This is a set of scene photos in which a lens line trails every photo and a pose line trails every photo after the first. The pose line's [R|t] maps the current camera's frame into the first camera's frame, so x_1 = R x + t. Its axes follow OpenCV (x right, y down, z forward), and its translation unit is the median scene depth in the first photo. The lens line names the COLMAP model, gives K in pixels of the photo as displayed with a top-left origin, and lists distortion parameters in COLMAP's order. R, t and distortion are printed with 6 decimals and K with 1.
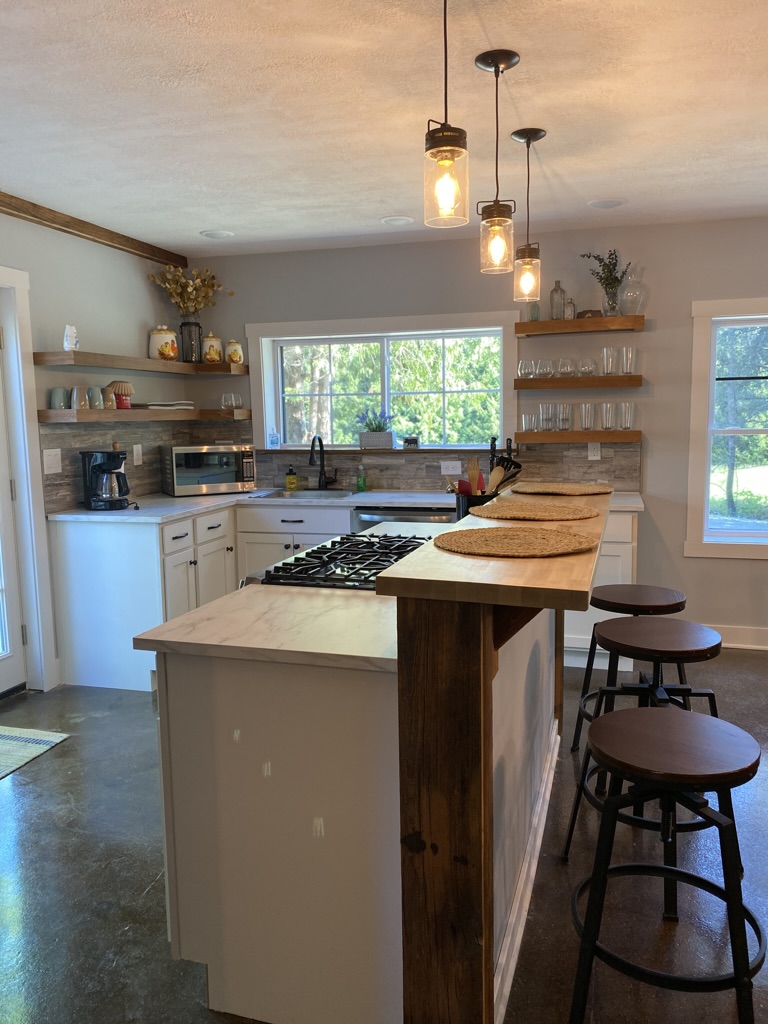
lens RADIAL K [[766.9, 0, 380.3], [0, 766.9, 511.1], [0, 0, 1]] dist [0.009439, -0.024484]
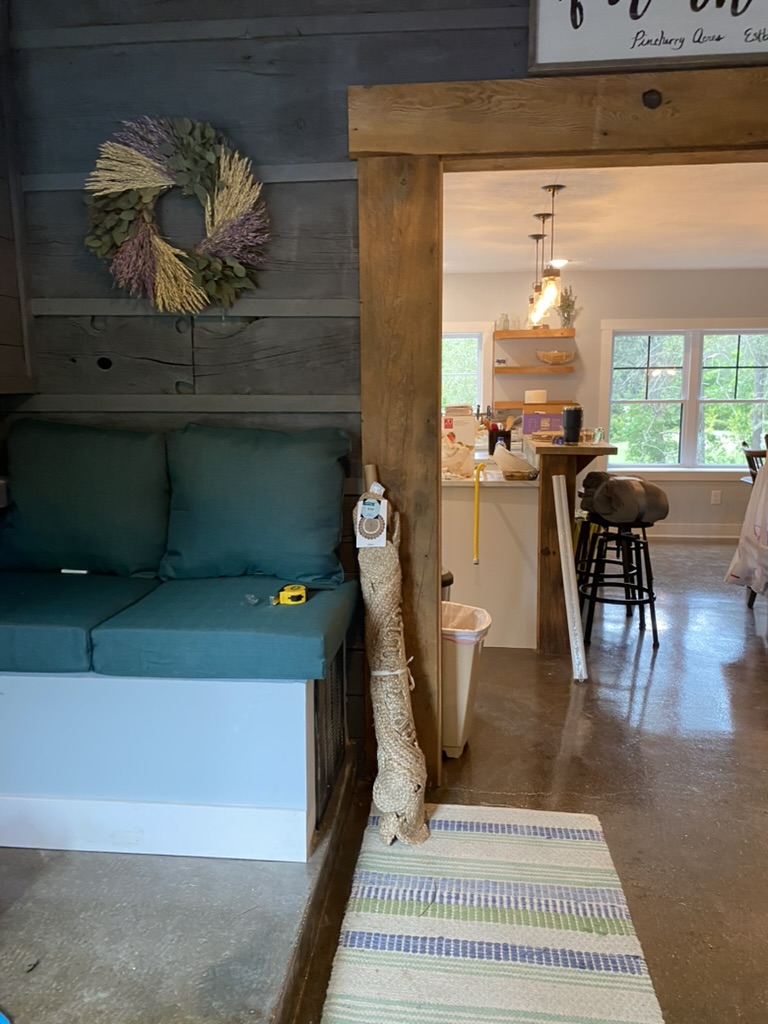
lens RADIAL K [[766.9, 0, 380.4], [0, 766.9, 520.5], [0, 0, 1]] dist [0.009439, -0.024484]
pose [[0.983075, -0.021145, 0.181979, -0.343724], [0.014880, 0.999251, 0.035721, 0.080816], [-0.182598, -0.032409, 0.982653, -0.505710]]
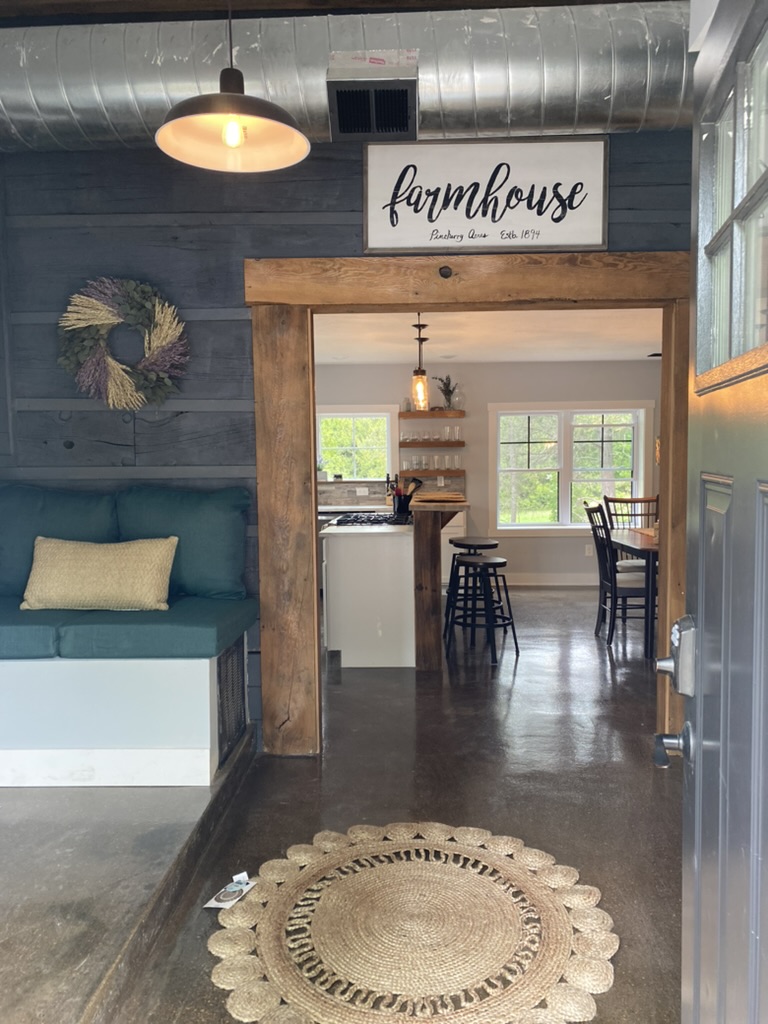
lens RADIAL K [[766.9, 0, 394.7], [0, 766.9, 511.4], [0, 0, 1]] dist [0.009439, -0.024484]
pose [[0.963765, -0.014696, 0.266347, -0.327104], [0.033191, 0.997328, -0.065071, 0.113177], [-0.264679, 0.071554, 0.961678, -0.752538]]
